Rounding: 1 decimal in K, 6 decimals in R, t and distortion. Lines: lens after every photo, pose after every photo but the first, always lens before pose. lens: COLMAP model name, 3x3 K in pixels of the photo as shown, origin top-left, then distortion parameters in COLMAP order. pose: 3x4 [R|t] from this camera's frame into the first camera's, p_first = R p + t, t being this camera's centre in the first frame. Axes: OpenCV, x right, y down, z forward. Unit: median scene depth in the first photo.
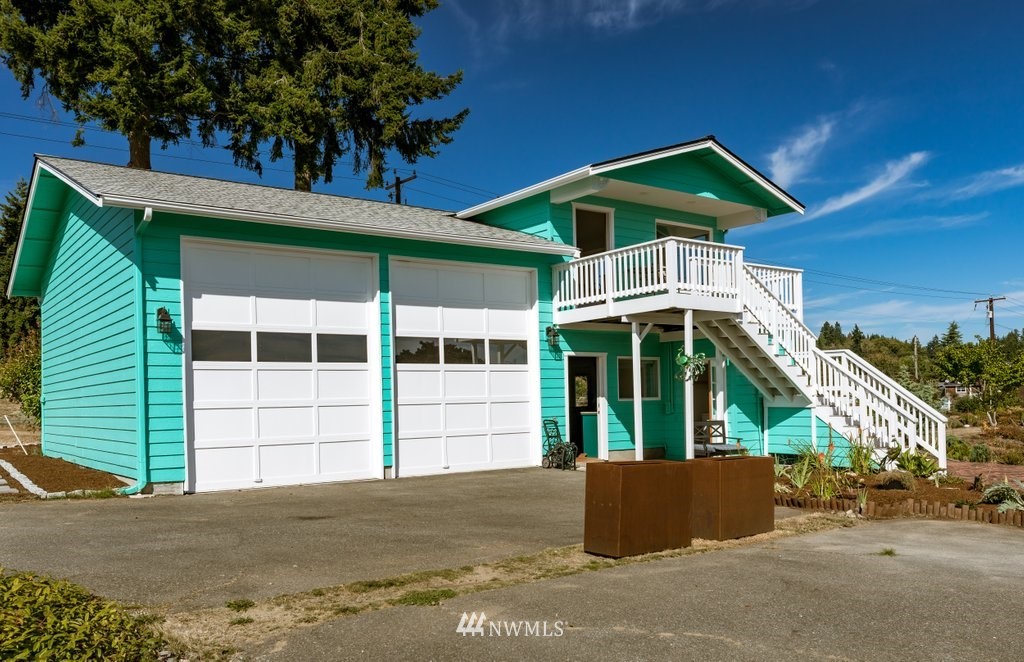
lens RADIAL K [[787.2, 0, 513.1], [0, 787.2, 404.4], [0, 0, 1]] dist [-0.001712, -0.000584]
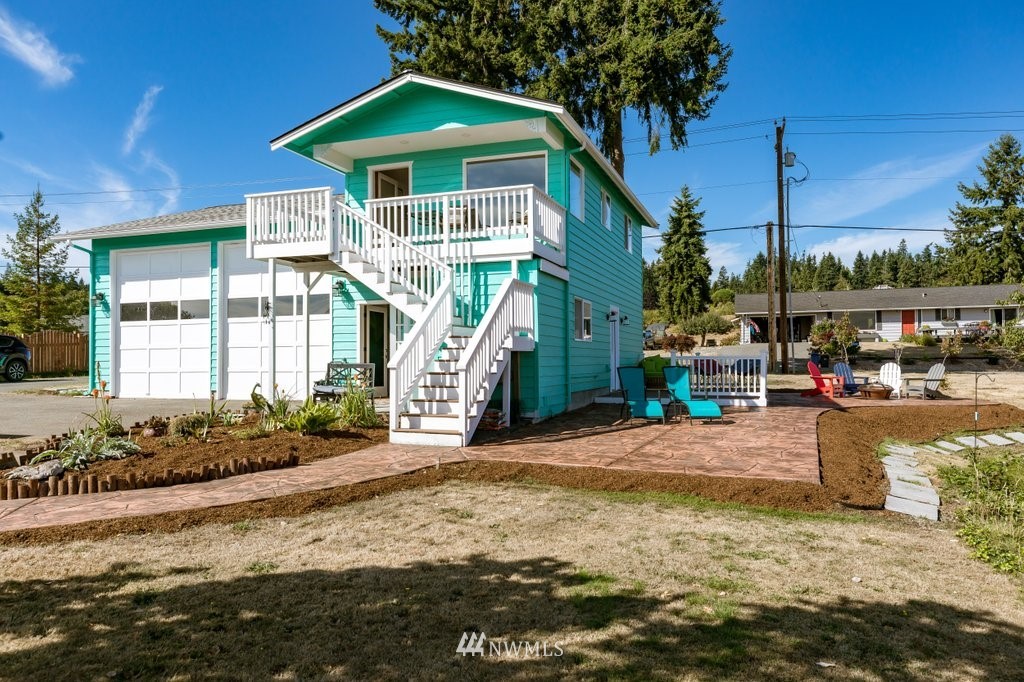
lens RADIAL K [[682.1, 0, 512.0], [0, 682.1, 341.0], [0, 0, 1]] dist [0.006616, 0.001522]
pose [[0.592938, -0.008675, -0.805201, 1.154164], [-0.008624, 0.999816, -0.017122, 0.005498], [0.805202, 0.017096, 0.592754, 0.708303]]
